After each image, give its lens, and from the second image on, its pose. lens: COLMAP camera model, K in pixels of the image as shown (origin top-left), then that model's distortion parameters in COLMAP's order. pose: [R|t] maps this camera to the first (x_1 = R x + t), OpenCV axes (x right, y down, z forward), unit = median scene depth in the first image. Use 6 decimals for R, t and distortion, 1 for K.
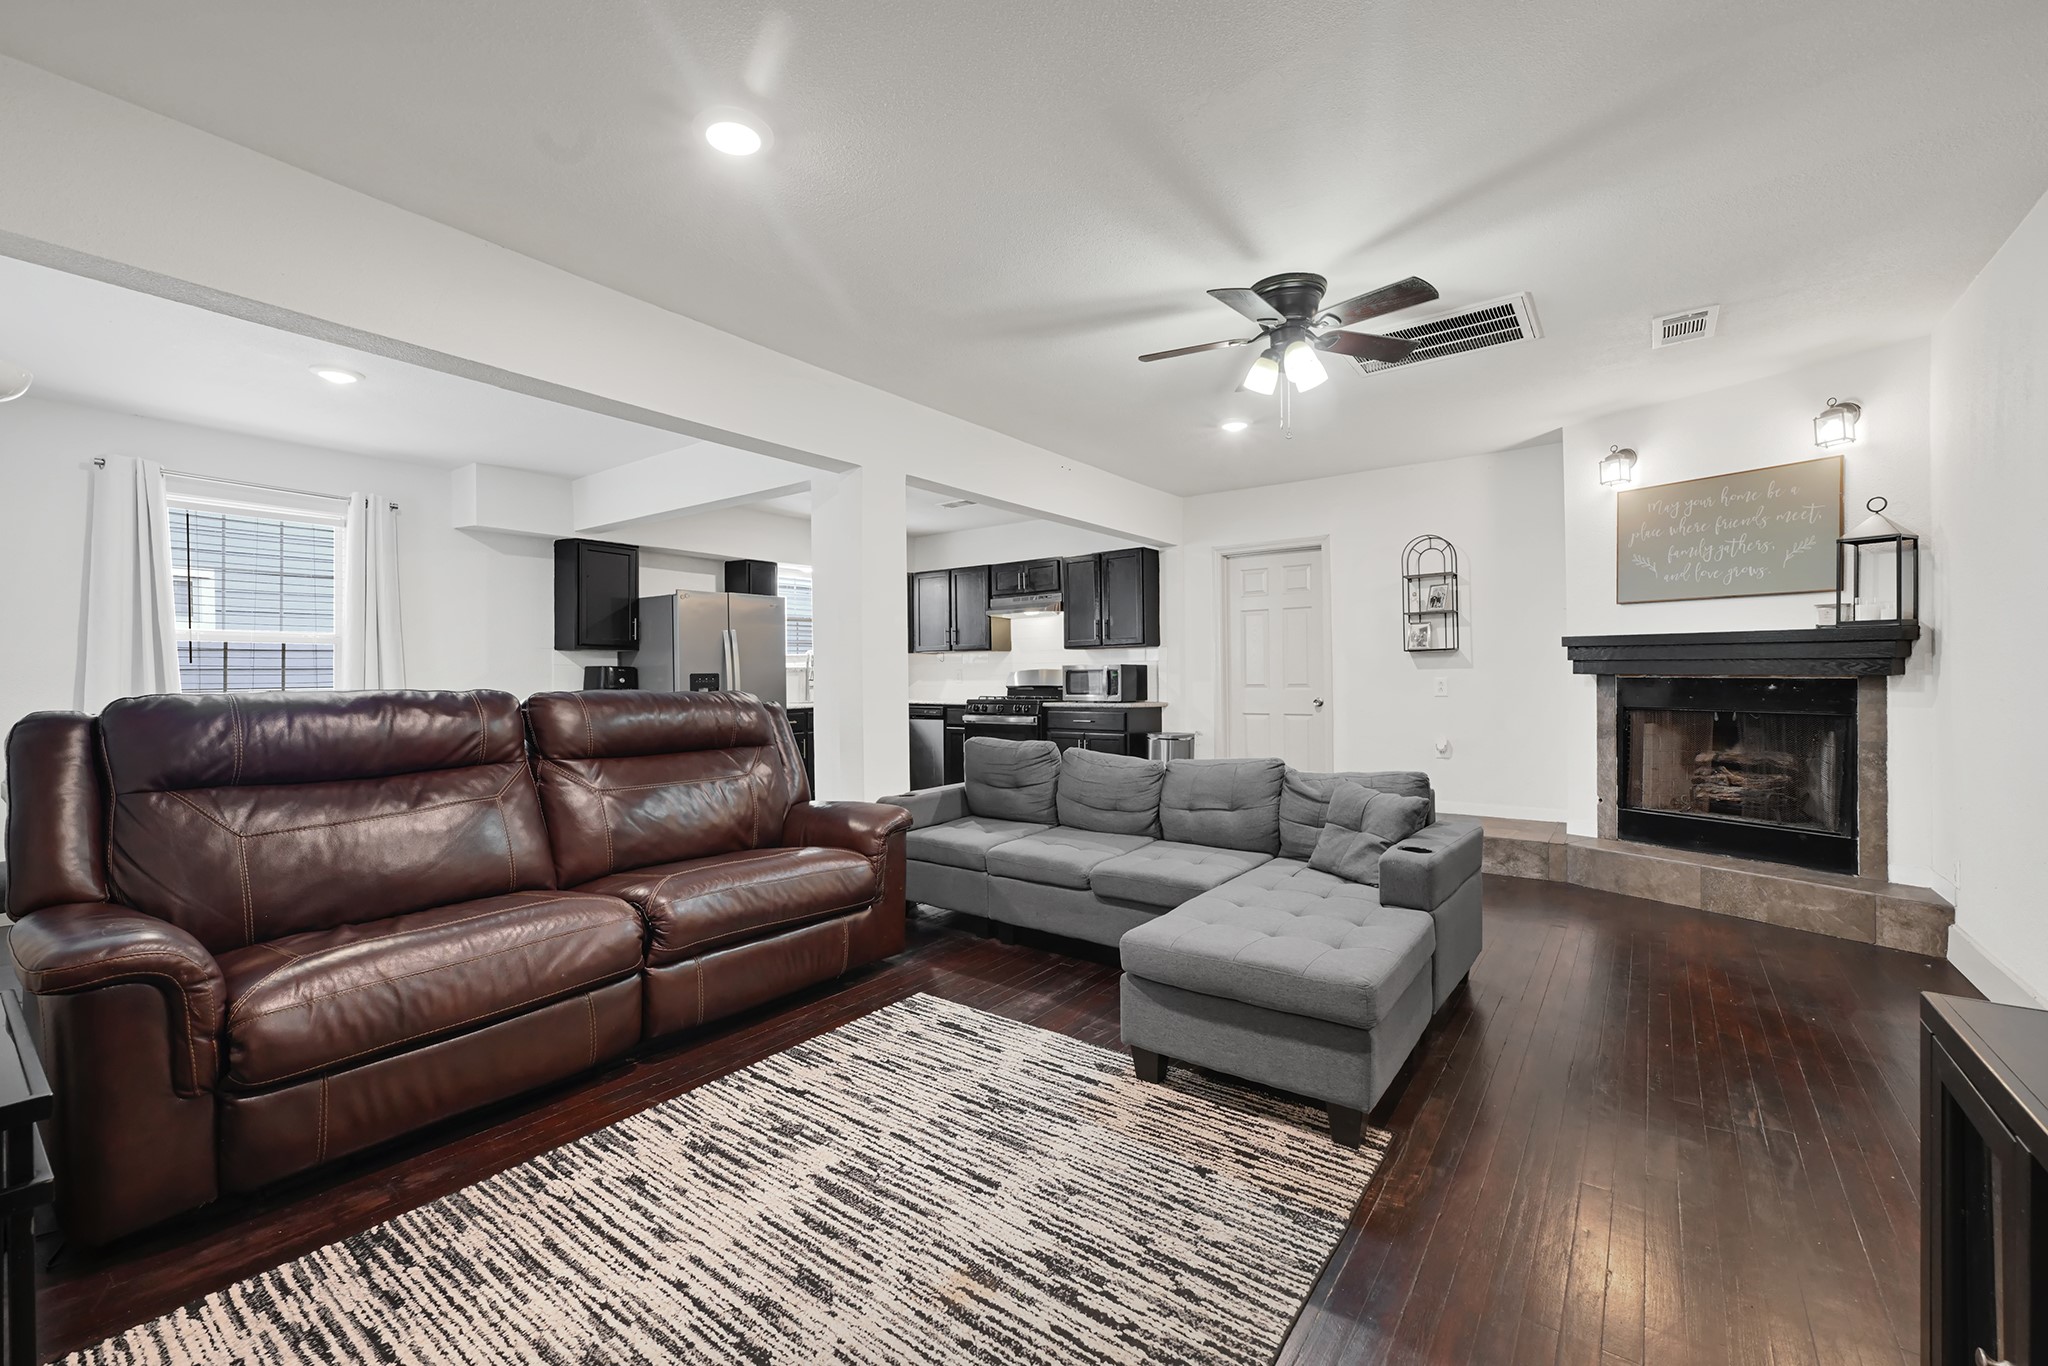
lens RADIAL K [[841.0, 0, 1023.5], [0, 841.0, 678.9], [0, 0, 1]] dist [-0.003435, 0.000902]
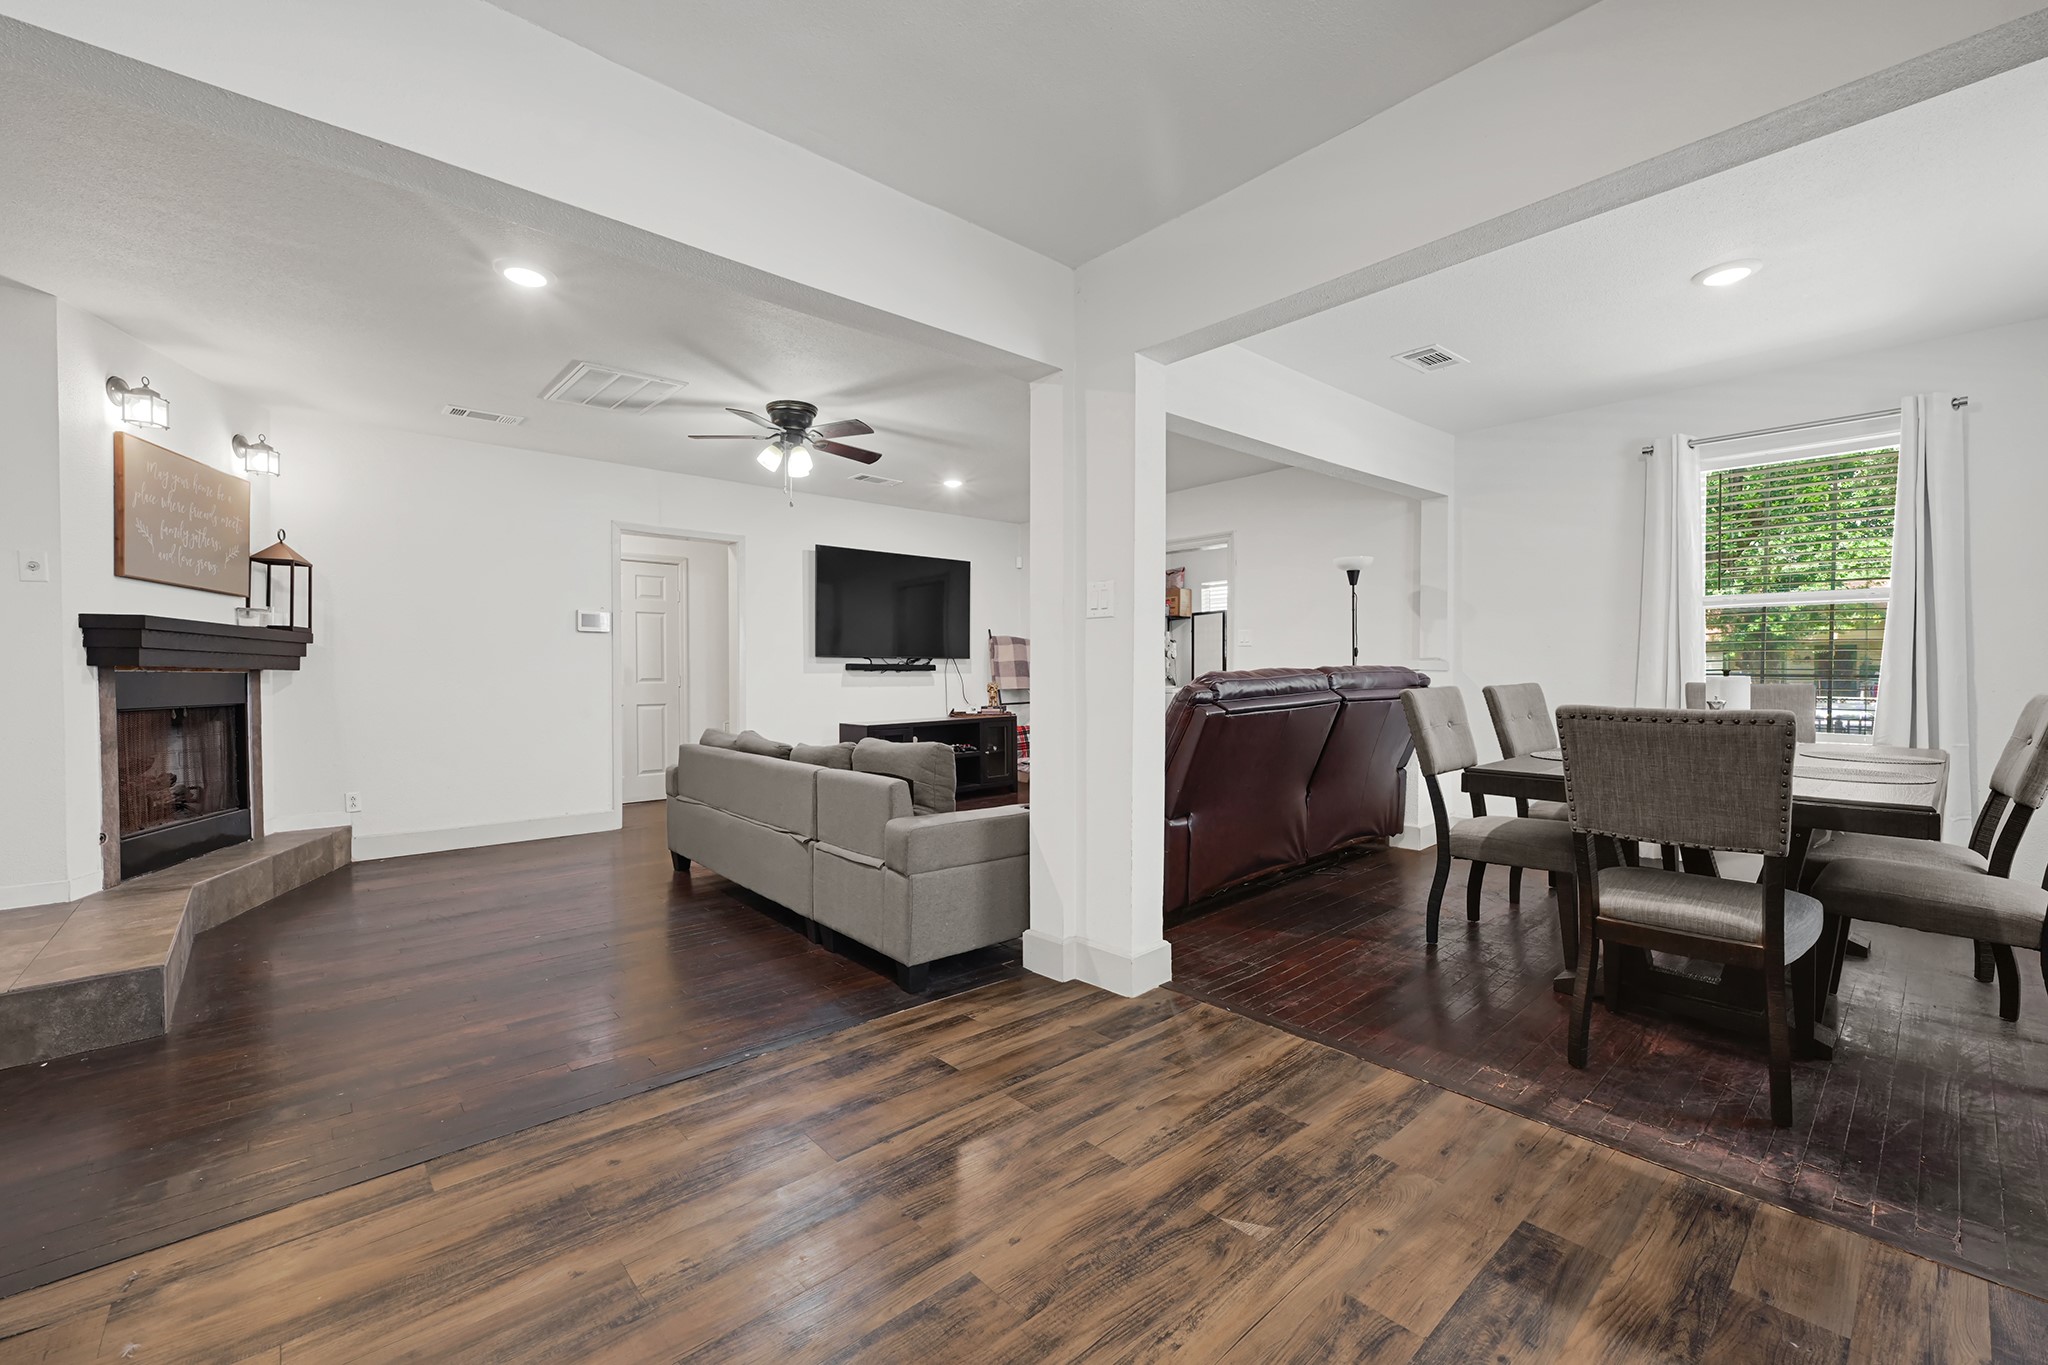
lens RADIAL K [[841.0, 0, 1018.8], [0, 841.0, 682.2], [0, 0, 1]] dist [-0.003435, 0.000902]
pose [[-0.978208, 0.010786, 0.207348, -0.255135], [0.014009, 0.999803, 0.014080, 0.008894], [-0.207156, 0.016678, -0.978166, 1.579518]]
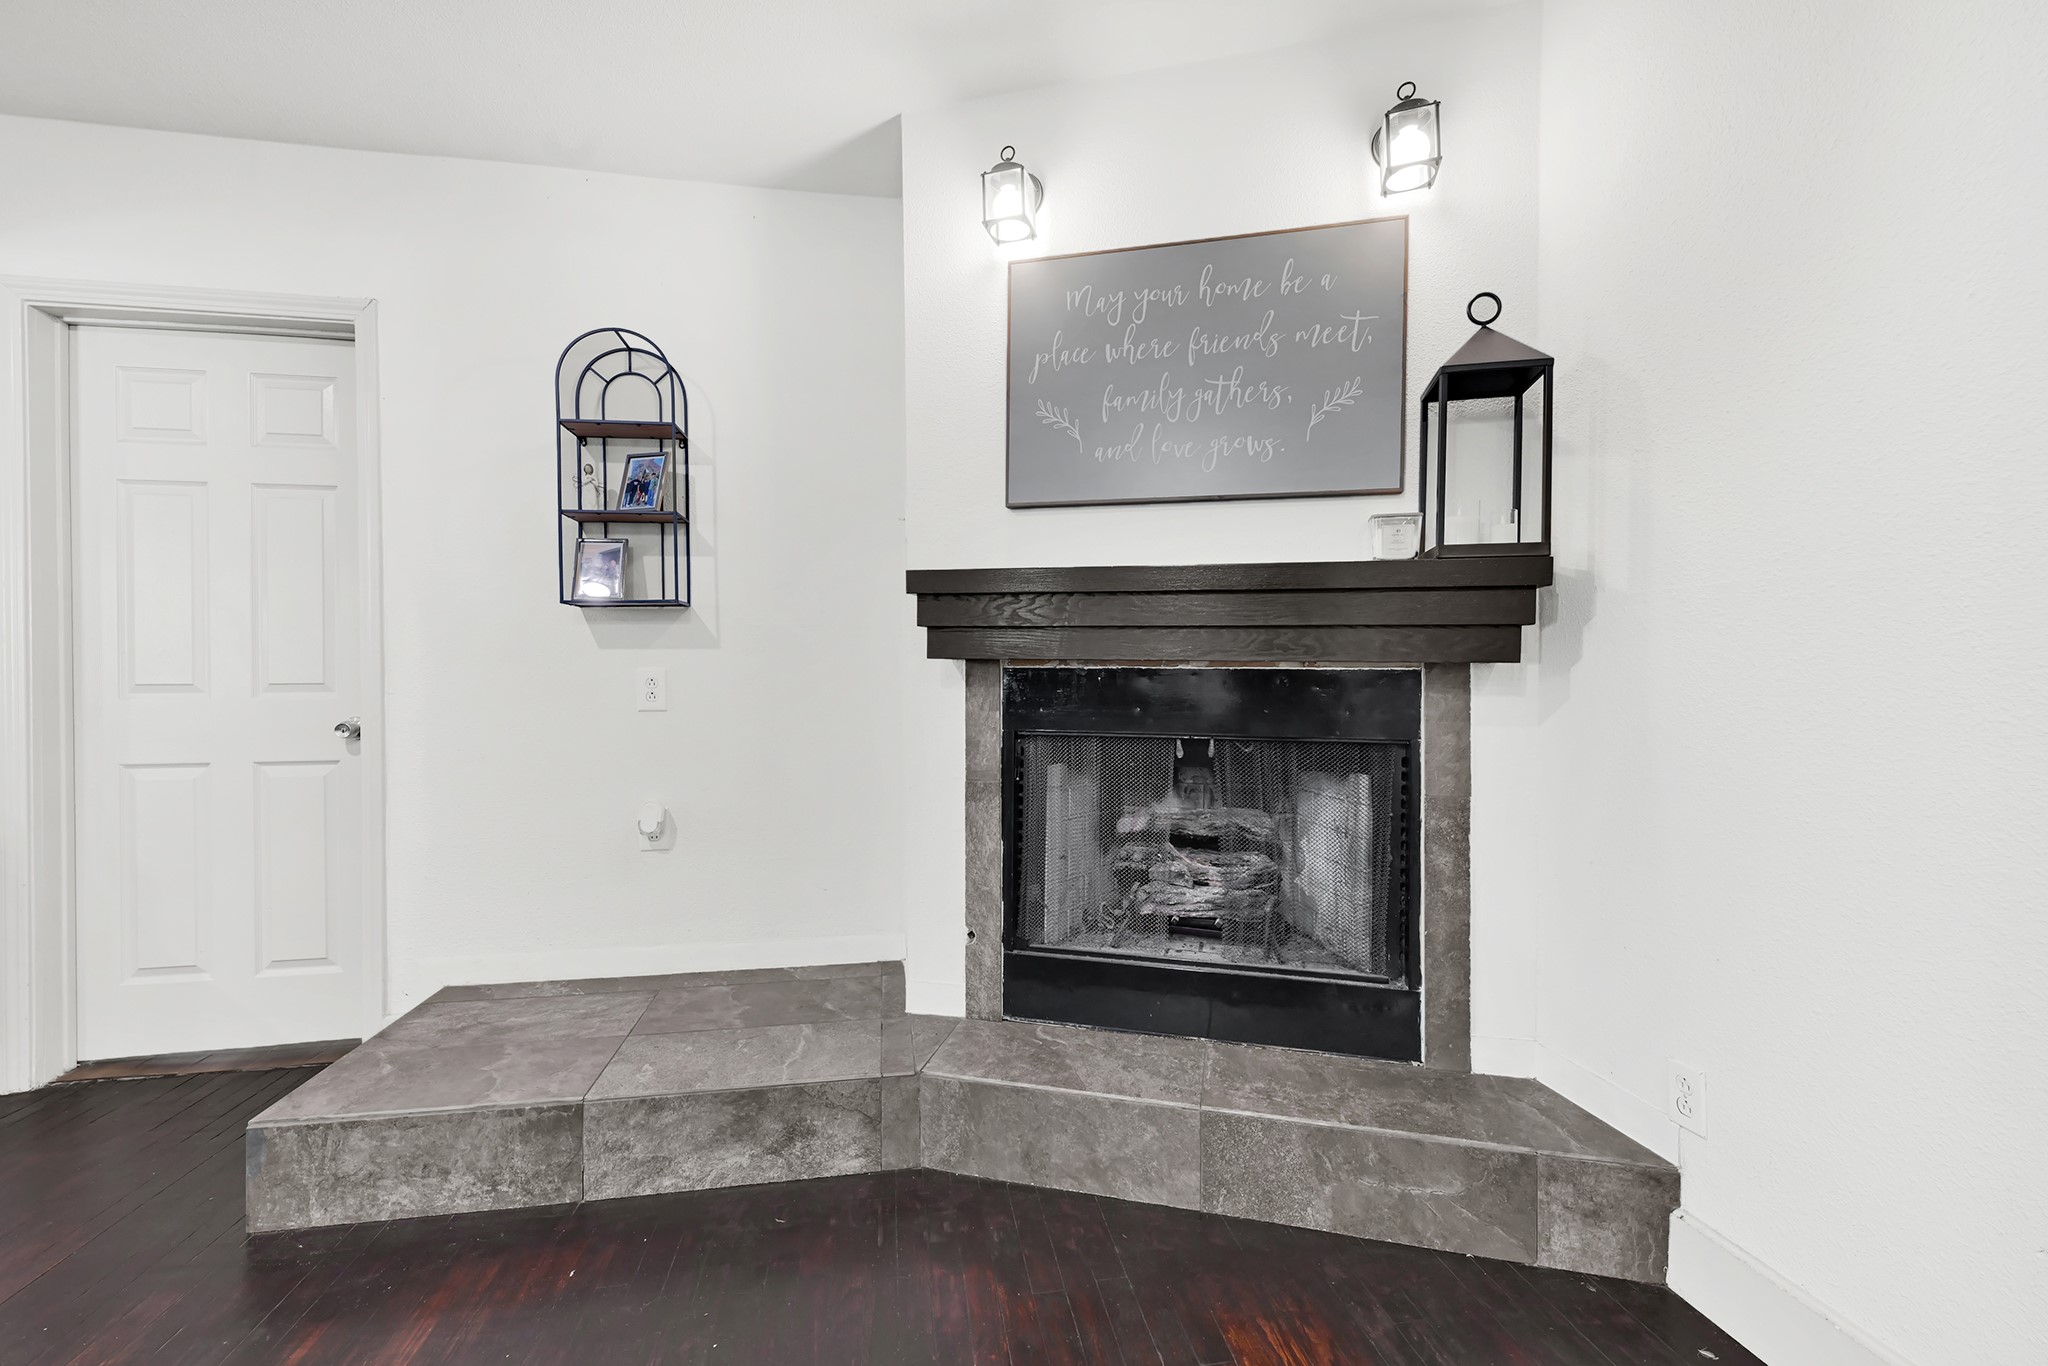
lens RADIAL K [[841.0, 0, 1022.8], [0, 841.0, 677.3], [0, 0, 1]] dist [-0.003435, 0.000902]
pose [[0.693933, 0.005909, 0.720016, 0.382630], [-0.003672, 0.999982, -0.004668, 0.005853], [-0.720031, 0.000595, 0.693942, 0.673733]]
